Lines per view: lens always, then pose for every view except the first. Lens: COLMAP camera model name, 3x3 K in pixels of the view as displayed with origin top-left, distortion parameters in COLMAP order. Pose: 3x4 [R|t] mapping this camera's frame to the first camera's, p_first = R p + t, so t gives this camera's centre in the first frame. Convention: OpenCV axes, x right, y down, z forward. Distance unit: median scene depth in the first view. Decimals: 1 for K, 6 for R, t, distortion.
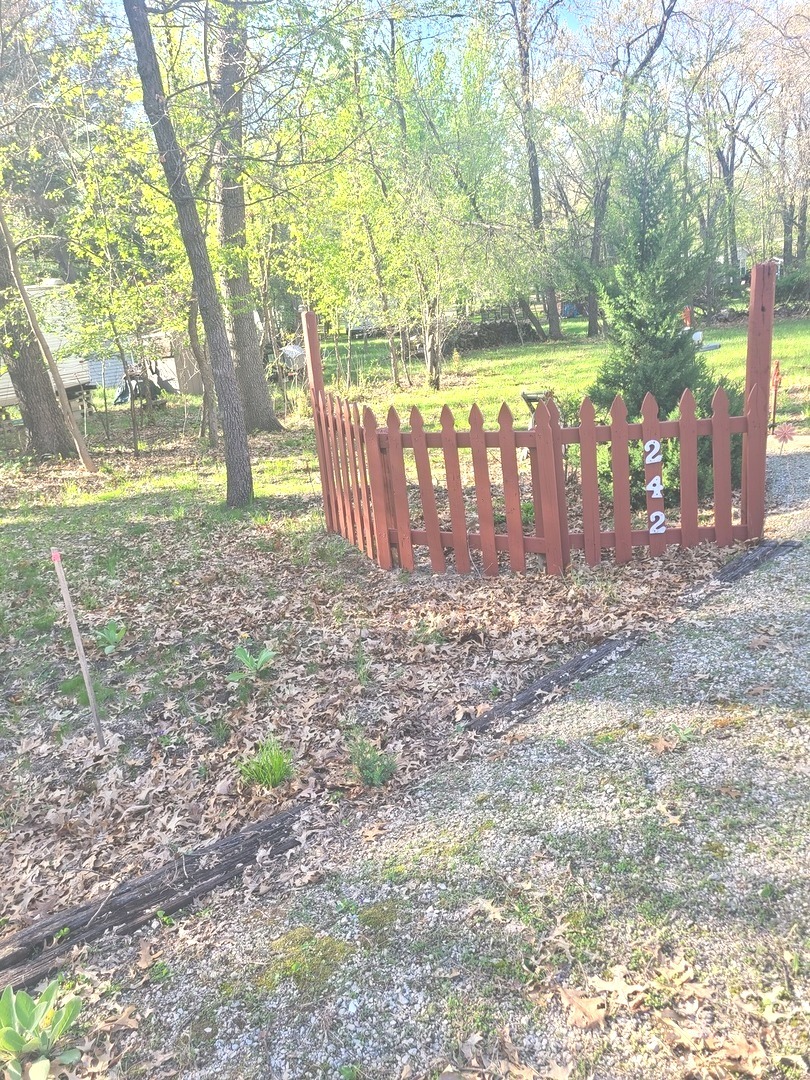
lens RADIAL K [[799.3, 0, 418.7], [0, 799.3, 536.2], [0, 0, 1]] dist [0.060833, -0.069781]
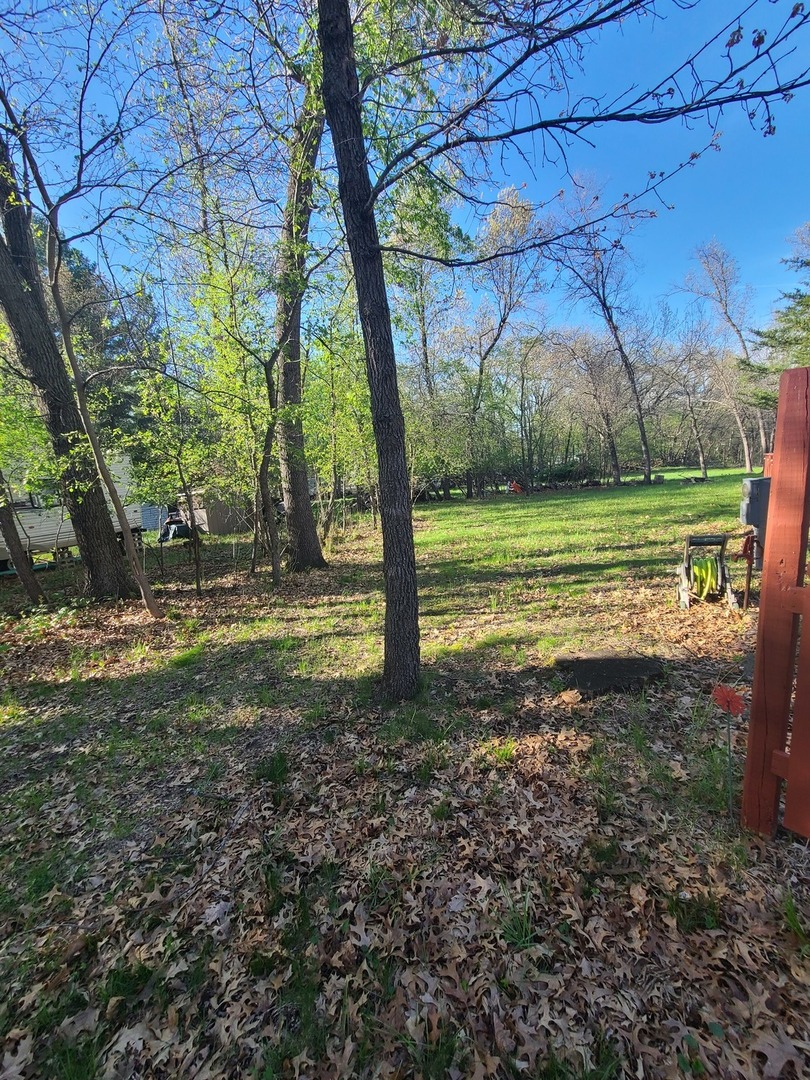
lens RADIAL K [[436.3, 0, 397.0], [0, 436.3, 546.2], [0, 0, 1]] dist [-0.002919, 0.000676]
pose [[0.985142, -0.008400, 0.171537, -0.192189], [0.032880, 0.989552, -0.140375, -0.073457], [-0.168566, 0.143929, 0.975126, 0.391405]]
